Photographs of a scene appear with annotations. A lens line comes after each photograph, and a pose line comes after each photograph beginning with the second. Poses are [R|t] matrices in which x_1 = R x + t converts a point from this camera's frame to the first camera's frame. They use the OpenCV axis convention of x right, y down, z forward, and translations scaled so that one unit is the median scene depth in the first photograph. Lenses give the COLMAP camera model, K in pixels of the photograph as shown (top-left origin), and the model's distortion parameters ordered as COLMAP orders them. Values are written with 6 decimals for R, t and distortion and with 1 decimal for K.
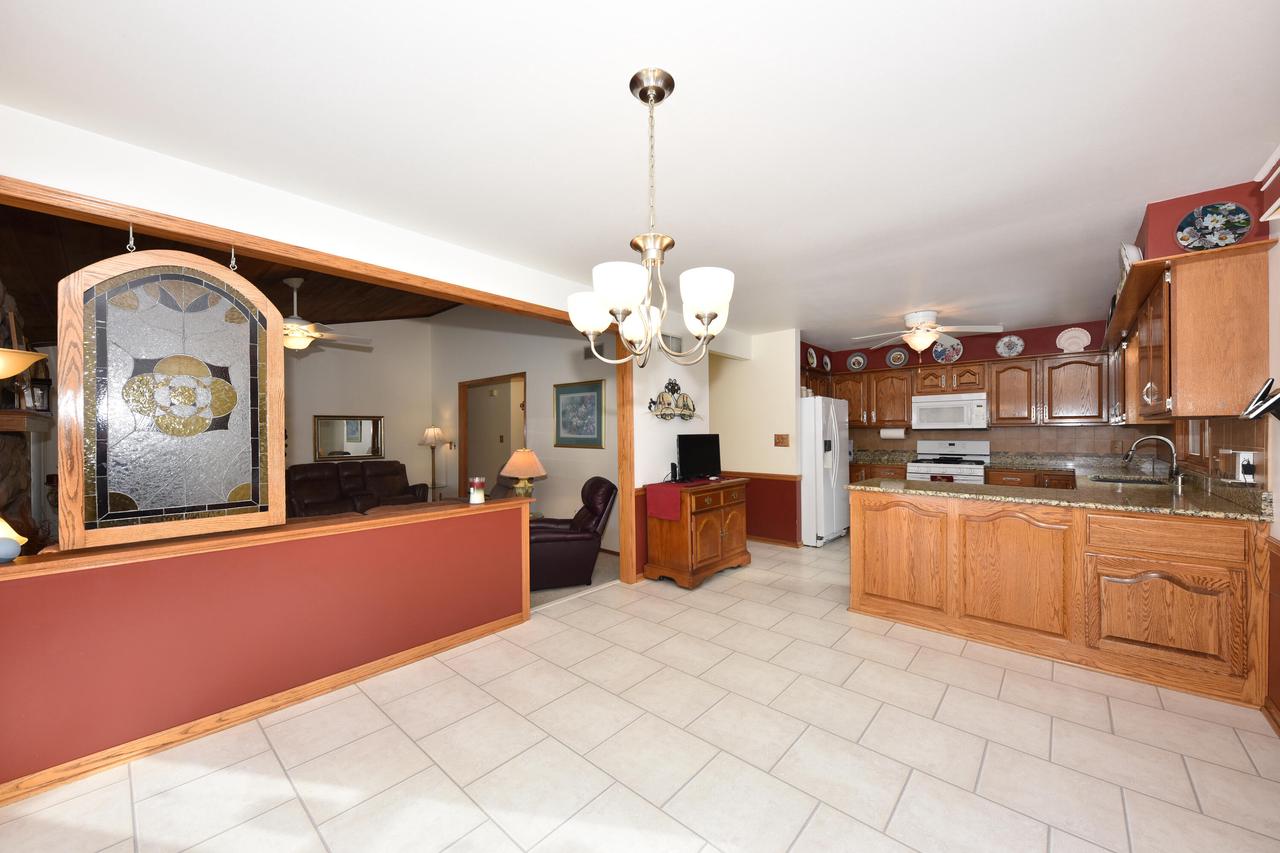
lens RADIAL K [[469.6, 0, 634.9], [0, 469.6, 432.3], [0, 0, 1]] dist [0.005042, -0.003657]
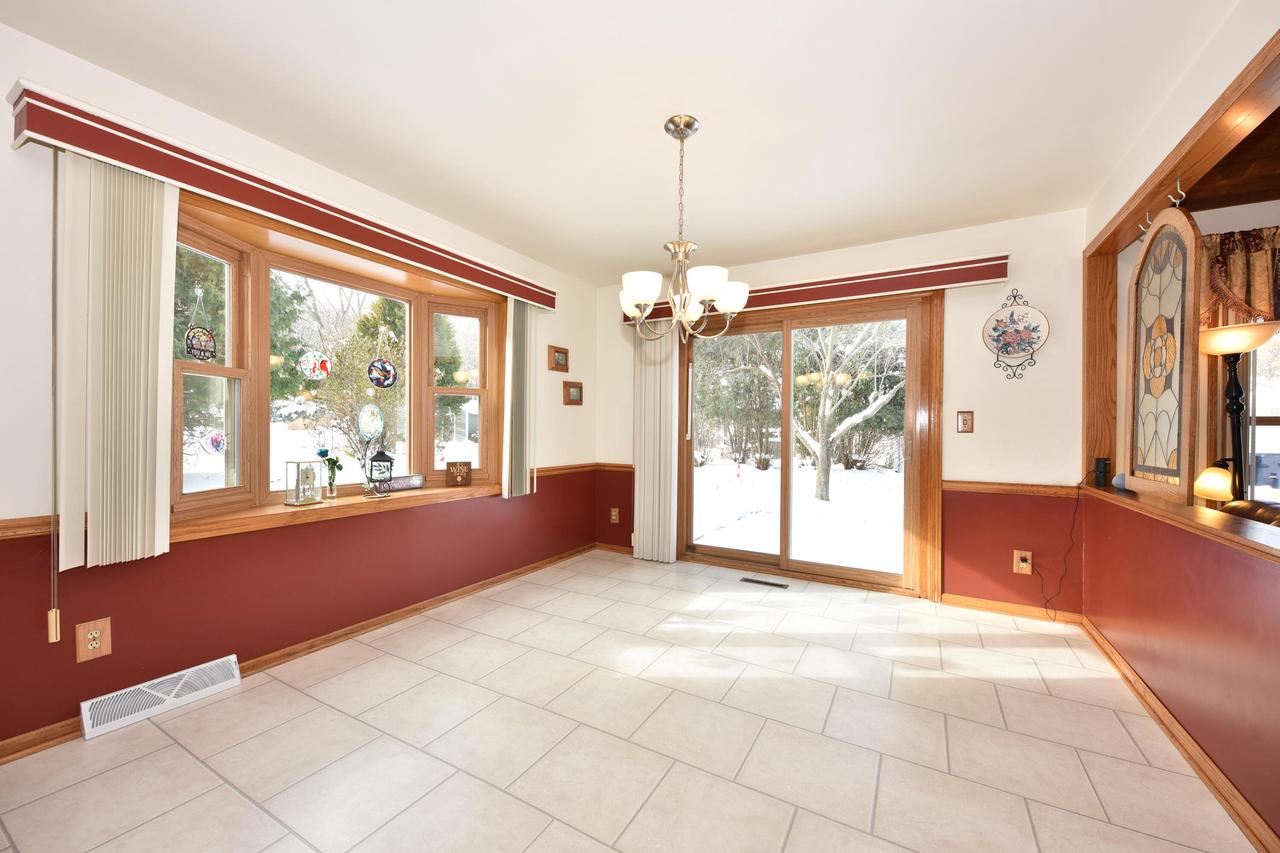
lens RADIAL K [[489.6, 0, 634.6], [0, 489.6, 430.1], [0, 0, 1]] dist [0.005770, -0.000170]
pose [[-0.977585, -0.005234, -0.210476, 0.131155], [-0.005382, 0.999986, 0.000133, 0.031307], [0.210472, 0.001263, -0.977599, 0.678340]]
